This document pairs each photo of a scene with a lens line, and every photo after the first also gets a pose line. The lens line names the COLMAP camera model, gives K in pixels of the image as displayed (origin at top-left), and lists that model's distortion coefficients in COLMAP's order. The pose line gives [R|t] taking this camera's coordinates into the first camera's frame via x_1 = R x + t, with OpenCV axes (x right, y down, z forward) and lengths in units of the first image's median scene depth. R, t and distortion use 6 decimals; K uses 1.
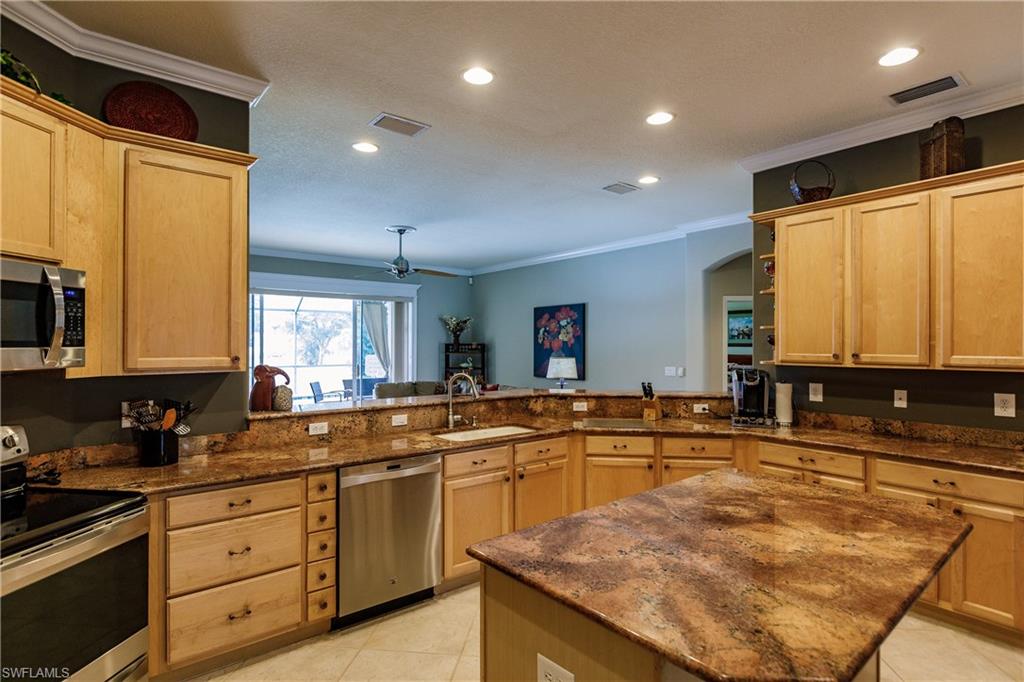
lens RADIAL K [[521.8, 0, 512.0], [0, 521.8, 341.0], [0, 0, 1]] dist [-0.002660, -0.000576]
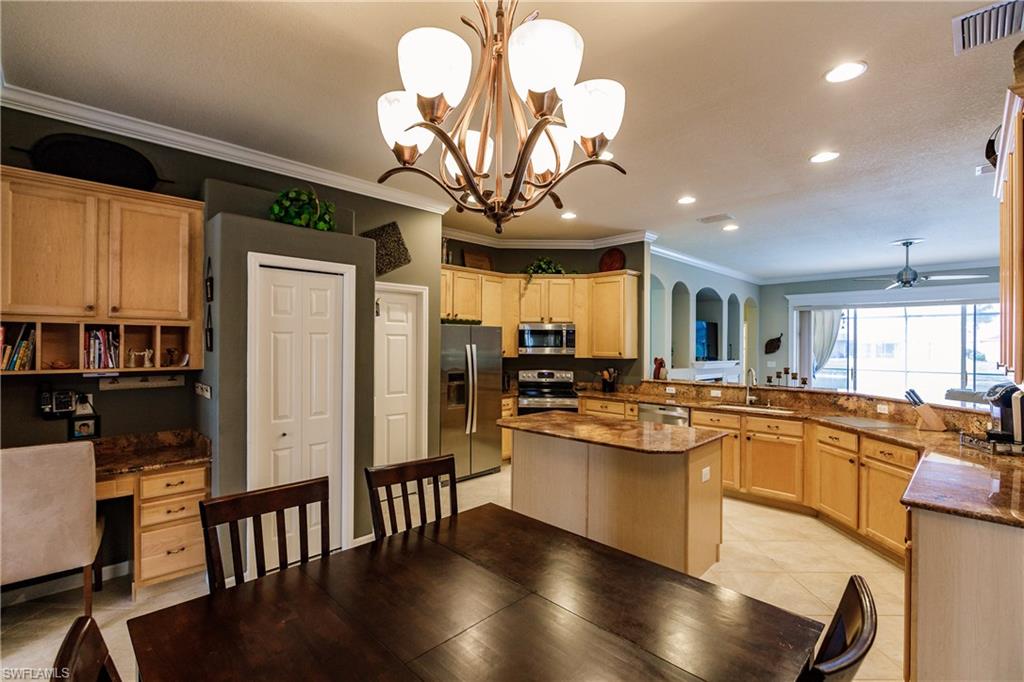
lens RADIAL K [[477.6, 0, 512.0], [0, 477.6, 341.0], [0, 0, 1]] dist [-0.002895, -0.000547]
pose [[0.111149, -0.008683, -0.993766, 1.195191], [-0.003498, 0.999952, -0.009129, -0.000824], [0.993798, 0.004491, 0.111113, 0.171140]]
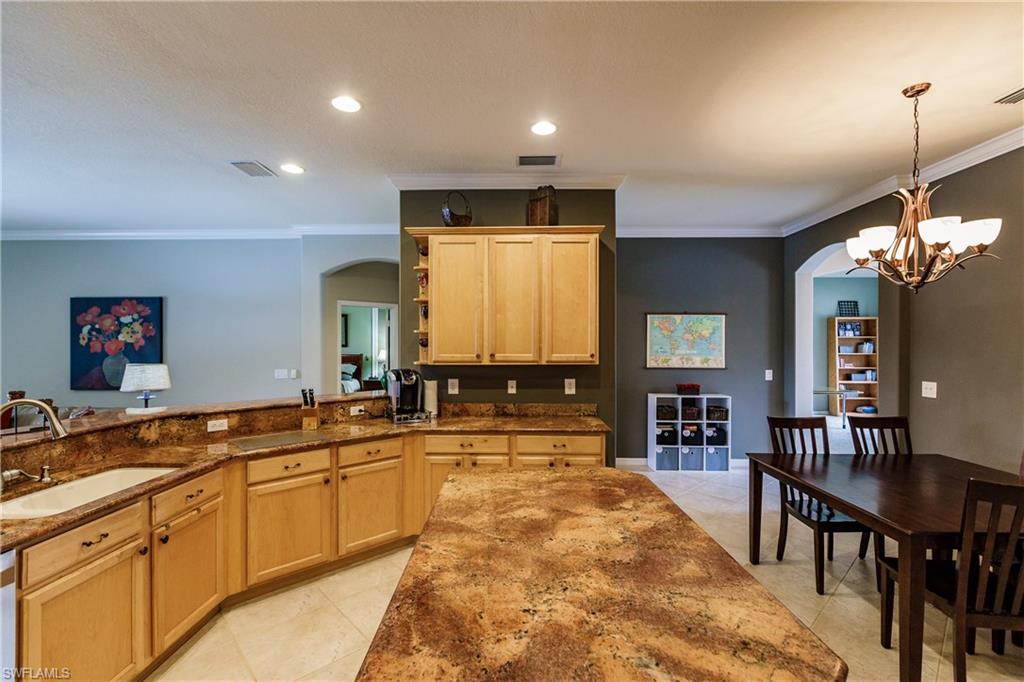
lens RADIAL K [[457.7, 0, 512.0], [0, 457.7, 341.0], [0, 0, 1]] dist [0.001472, -0.000070]
pose [[0.638962, 0.002247, 0.769235, -0.144873], [-0.001513, 0.999997, -0.001664, -0.004408], [-0.769237, -0.000100, 0.638964, 0.236136]]
